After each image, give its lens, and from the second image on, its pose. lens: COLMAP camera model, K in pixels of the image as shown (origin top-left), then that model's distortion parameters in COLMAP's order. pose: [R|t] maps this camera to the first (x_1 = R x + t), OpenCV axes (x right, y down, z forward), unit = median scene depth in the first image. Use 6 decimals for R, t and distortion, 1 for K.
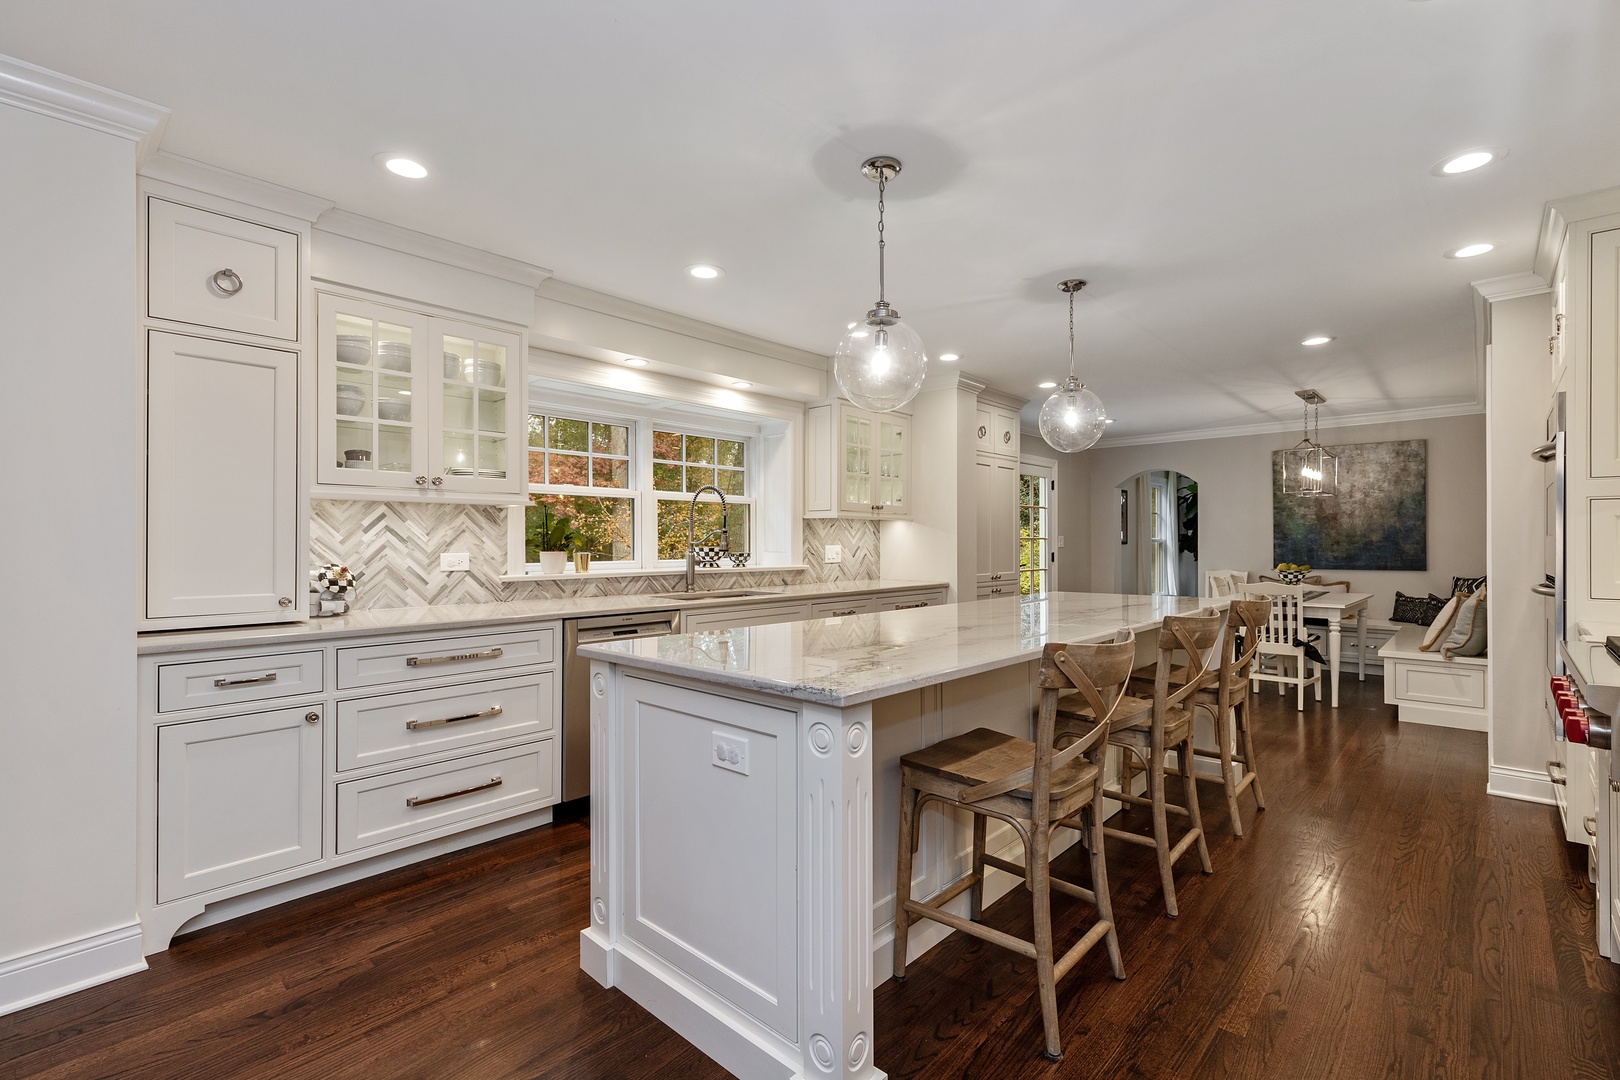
lens RADIAL K [[734.2, 0, 811.4], [0, 734.2, 544.2], [0, 0, 1]] dist [-0.002049, -0.000107]
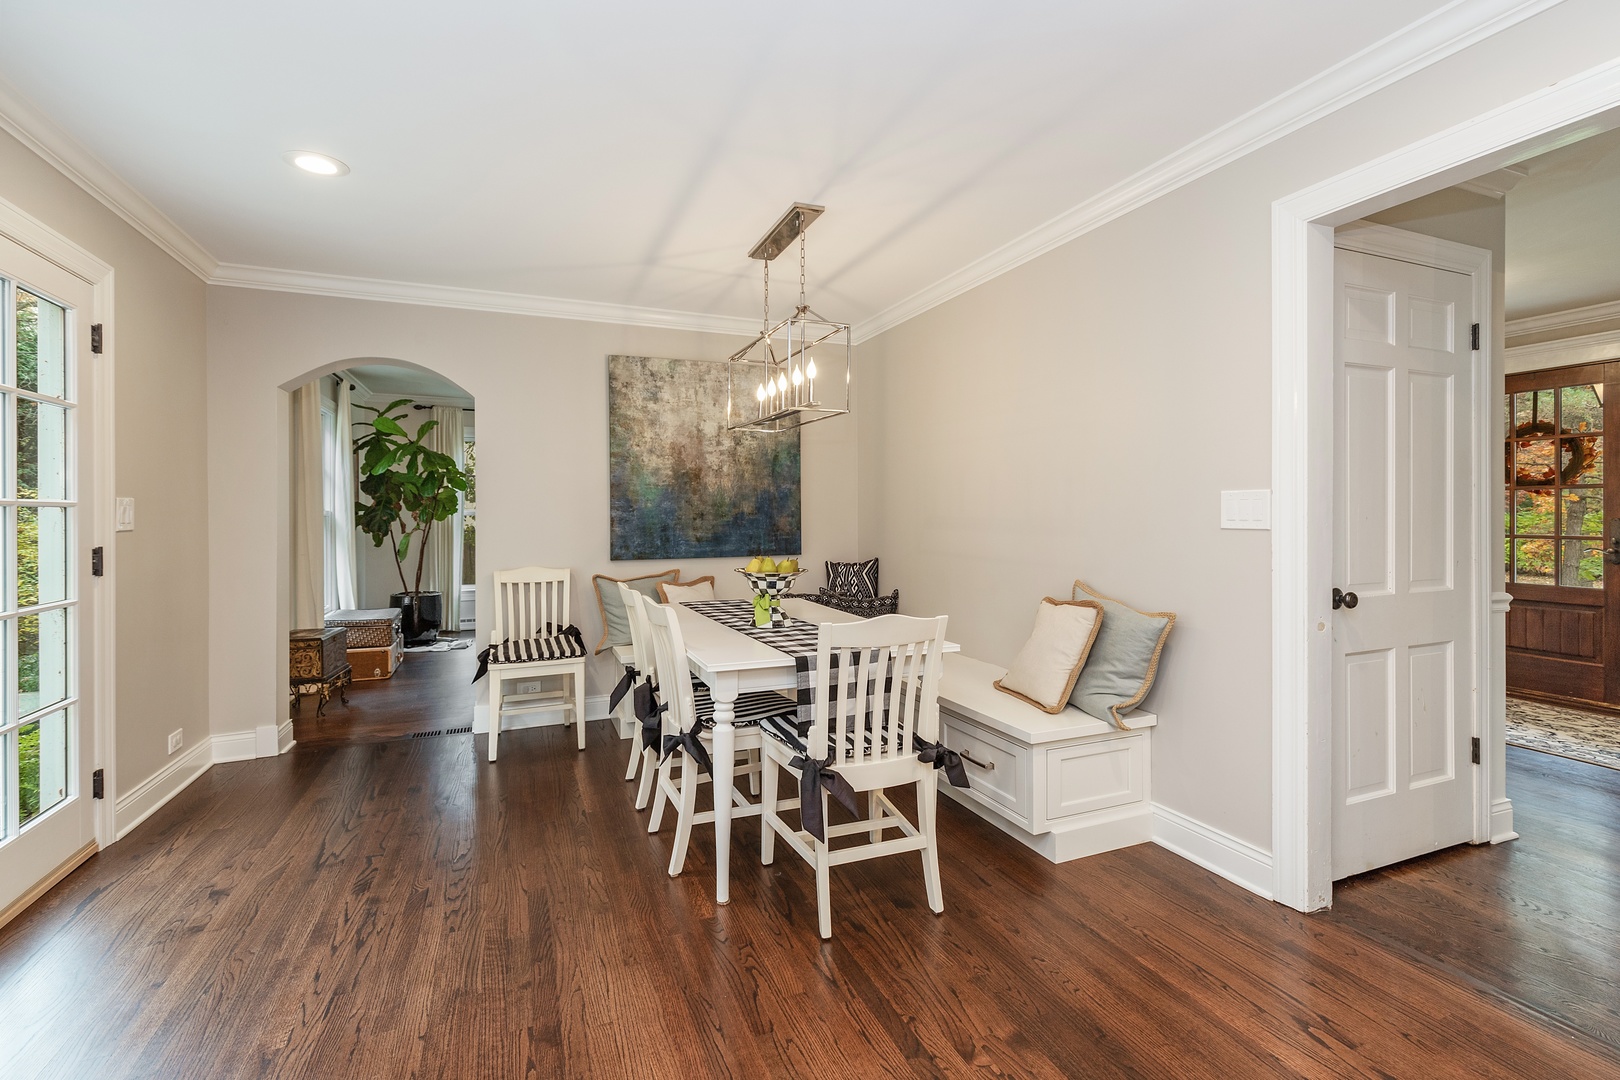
lens RADIAL K [[734.2, 0, 819.4], [0, 734.2, 526.9], [0, 0, 1]] dist [-0.002049, -0.000107]
pose [[0.401705, -0.019449, 0.915562, 0.181171], [0.003096, 0.999798, 0.019880, -0.004393], [-0.915764, -0.005151, 0.401684, 0.657509]]
